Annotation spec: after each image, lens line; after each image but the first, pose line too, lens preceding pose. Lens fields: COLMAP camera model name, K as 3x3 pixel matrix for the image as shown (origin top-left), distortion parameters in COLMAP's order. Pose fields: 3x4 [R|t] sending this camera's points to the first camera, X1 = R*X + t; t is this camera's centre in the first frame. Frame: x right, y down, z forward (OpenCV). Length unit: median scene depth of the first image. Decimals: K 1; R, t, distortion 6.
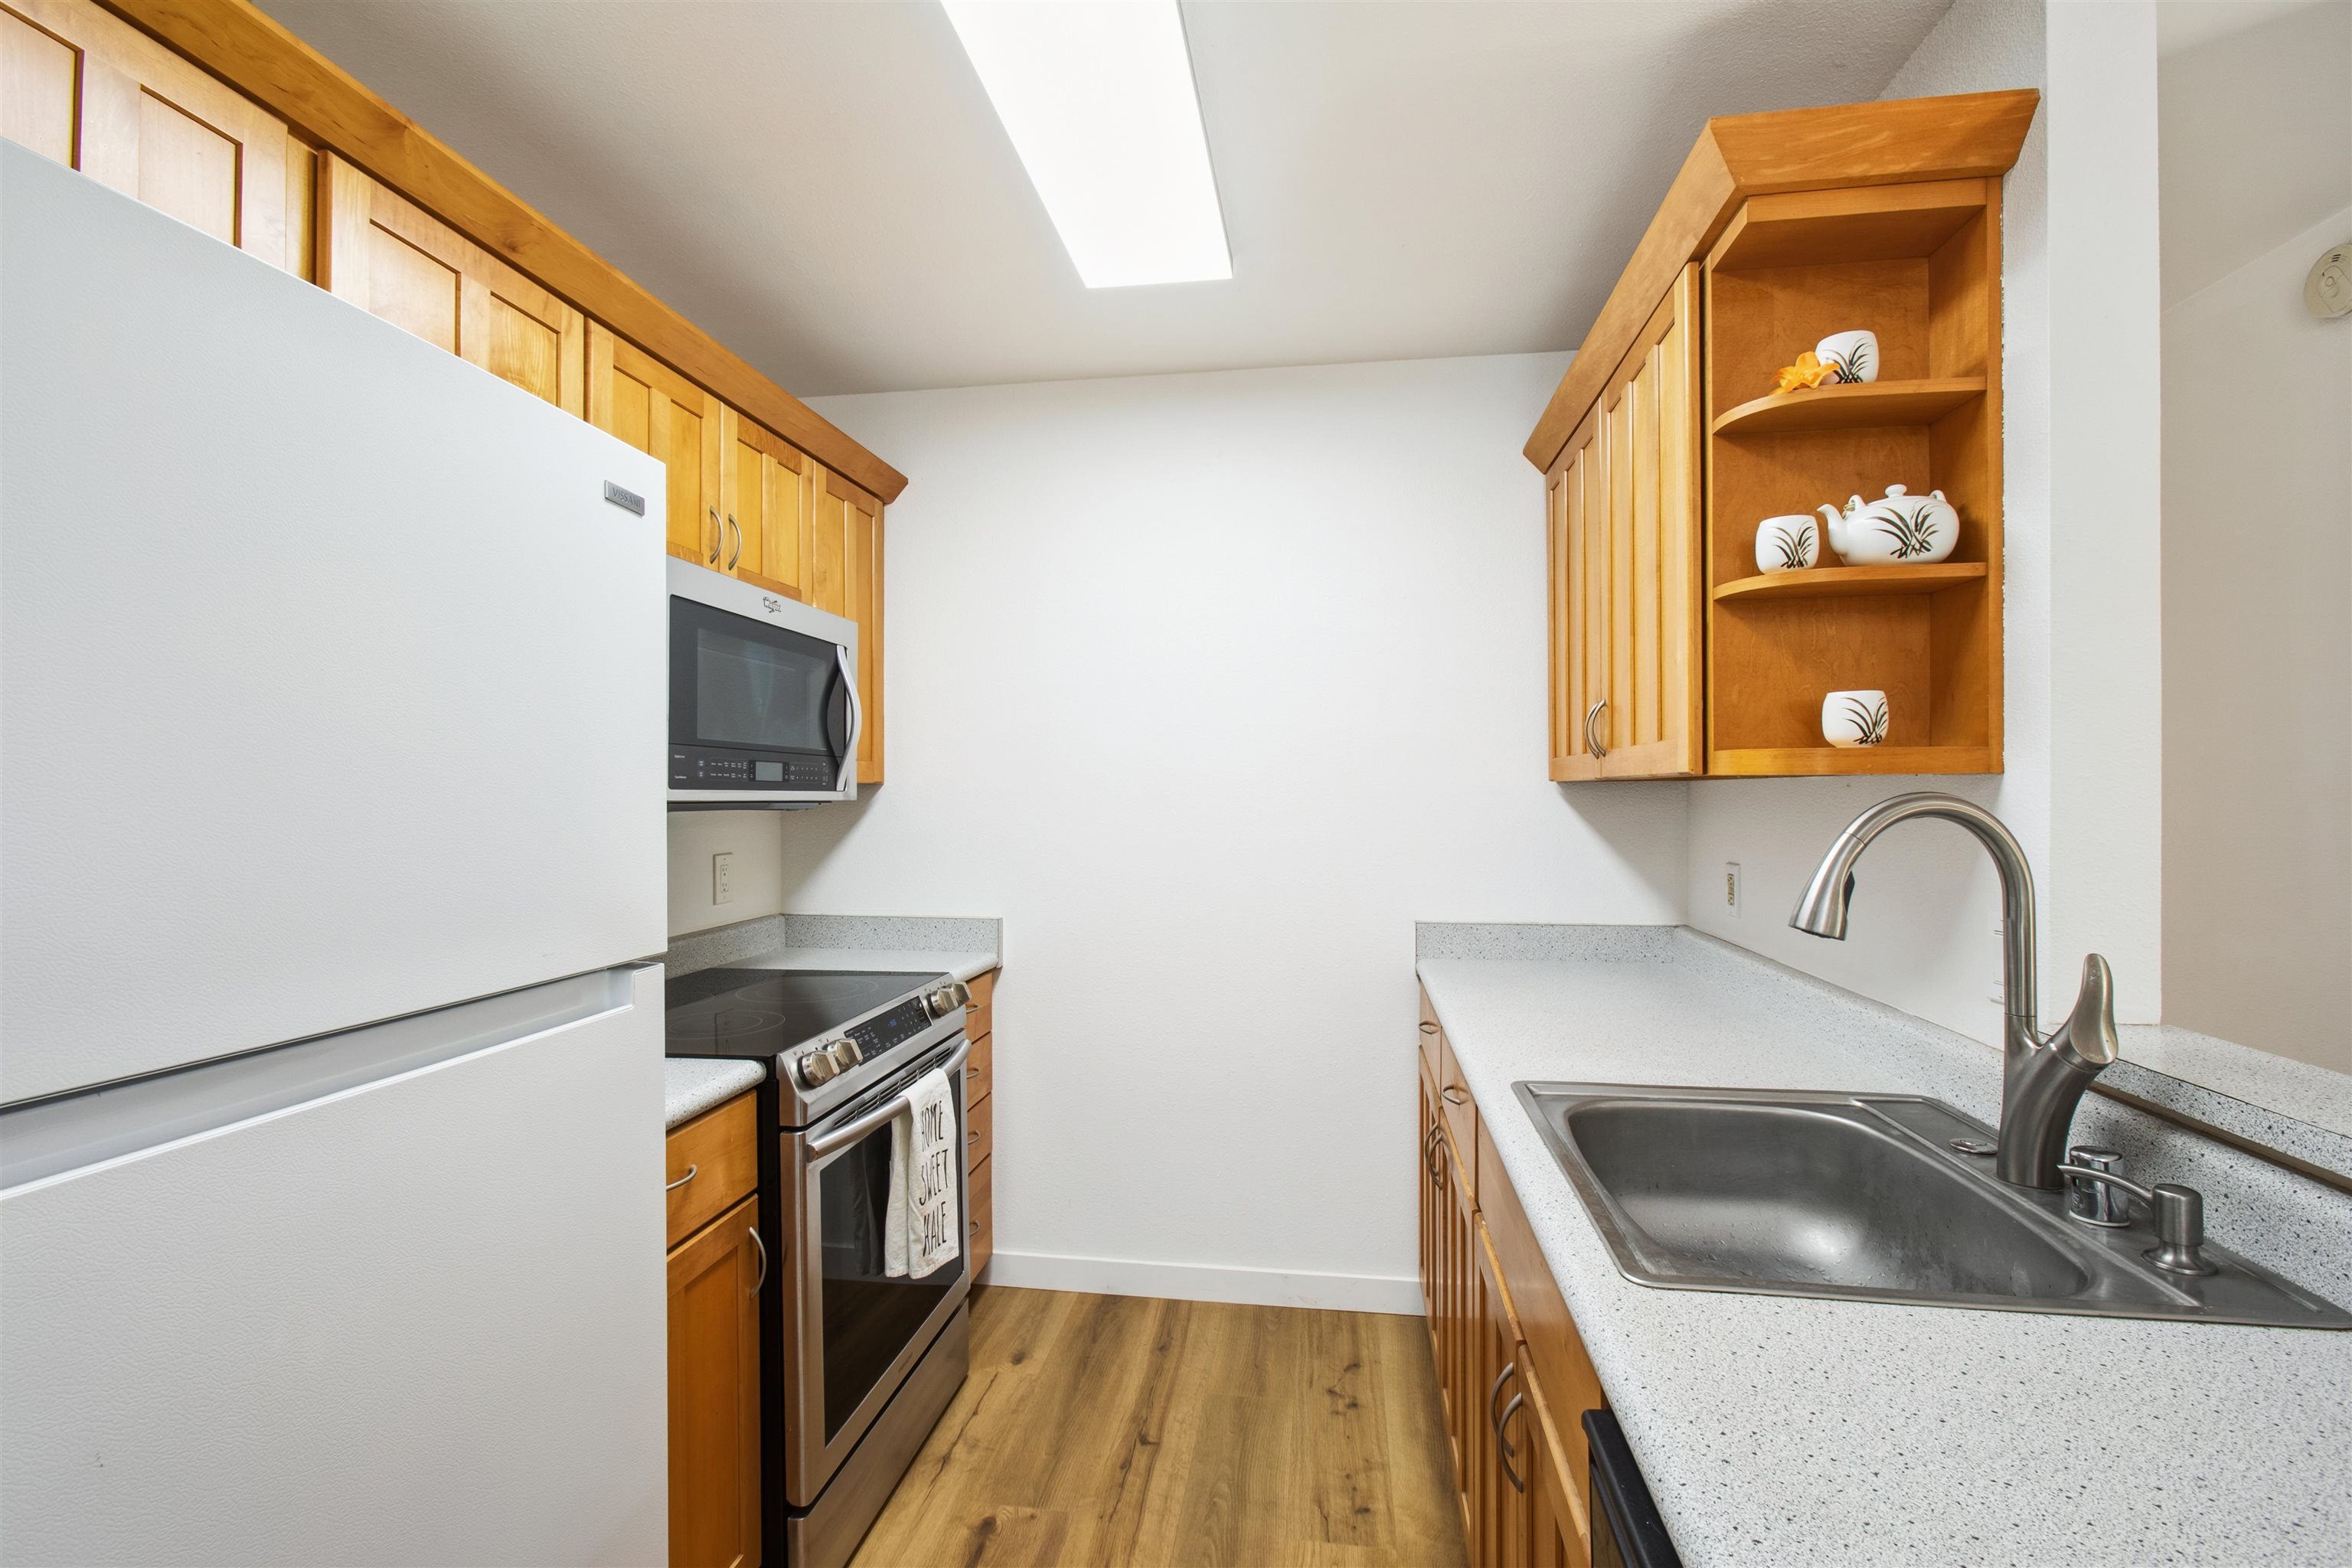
lens RADIAL K [[1070.2, 0, 1182.7], [0, 1070.2, 794.3], [0, 0, 1]] dist [-0.003011, 0.000029]
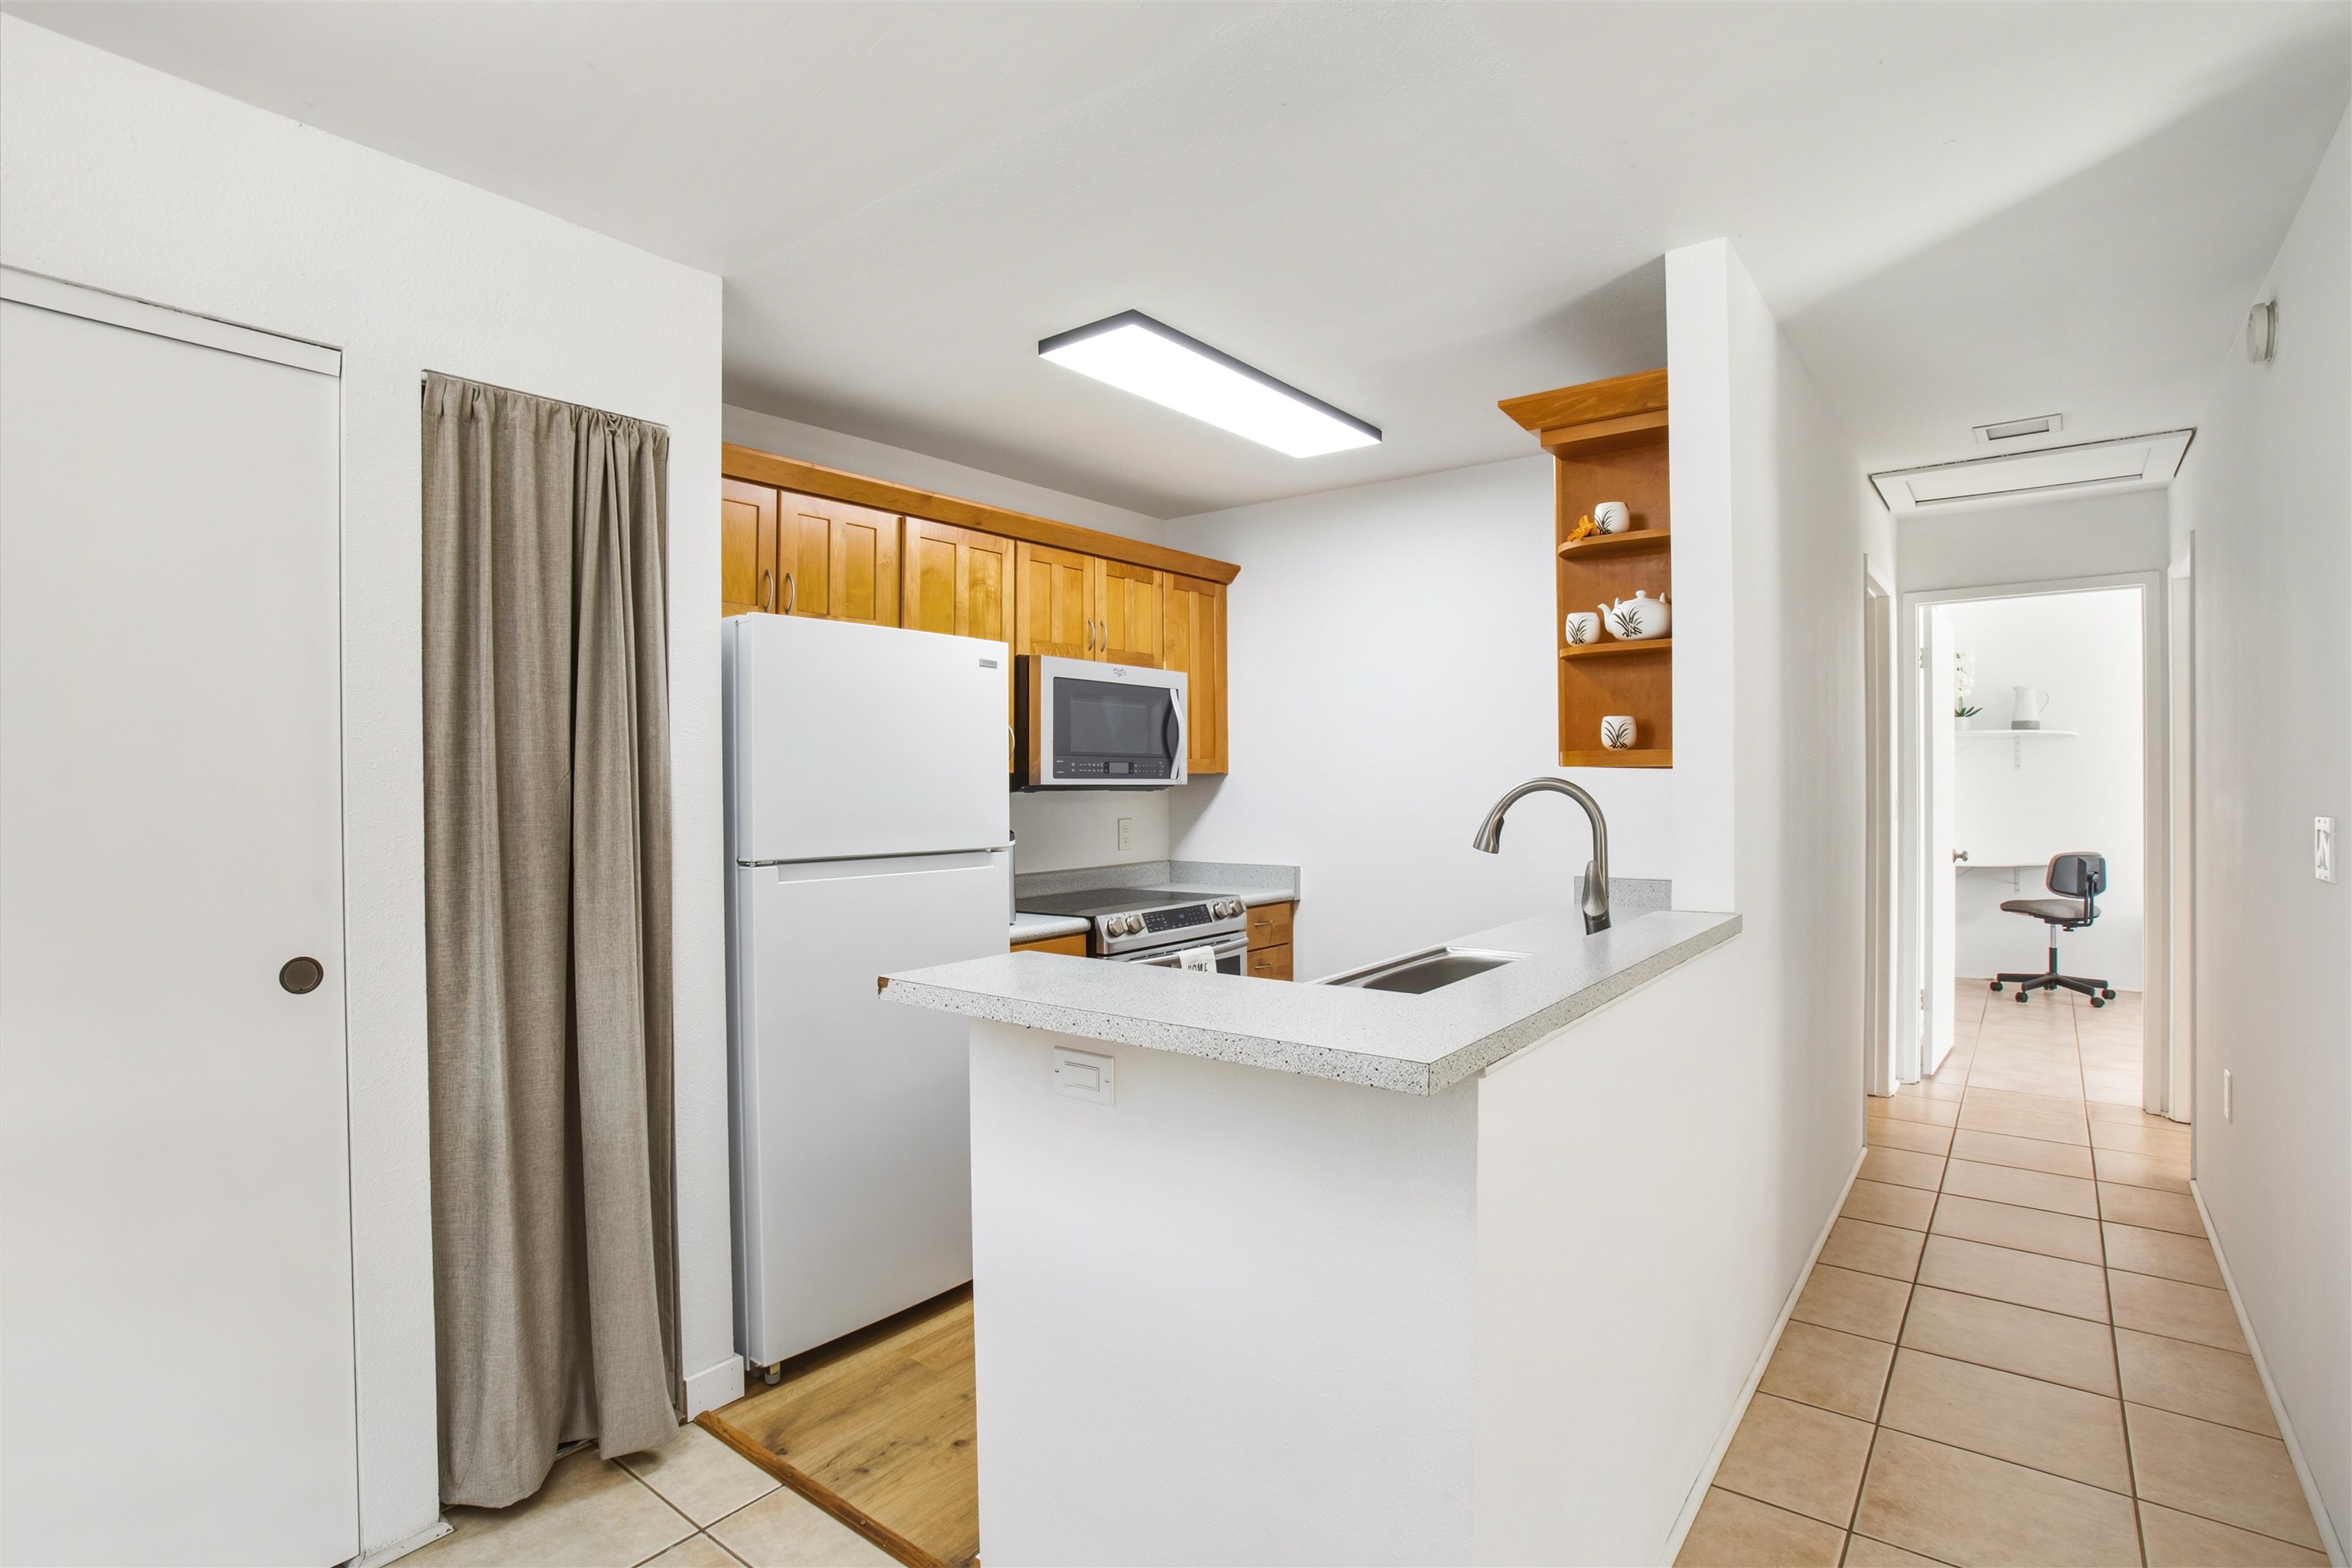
lens RADIAL K [[1207.3, 0, 1221.1], [0, 1207.3, 787.7], [0, 0, 1]] dist [-0.029939, 0.000316]
pose [[0.886432, -0.000323, -0.462859, 0.660632], [0.002251, 0.999991, 0.003613, 0.004075], [0.462854, -0.004245, 0.886425, -0.653586]]
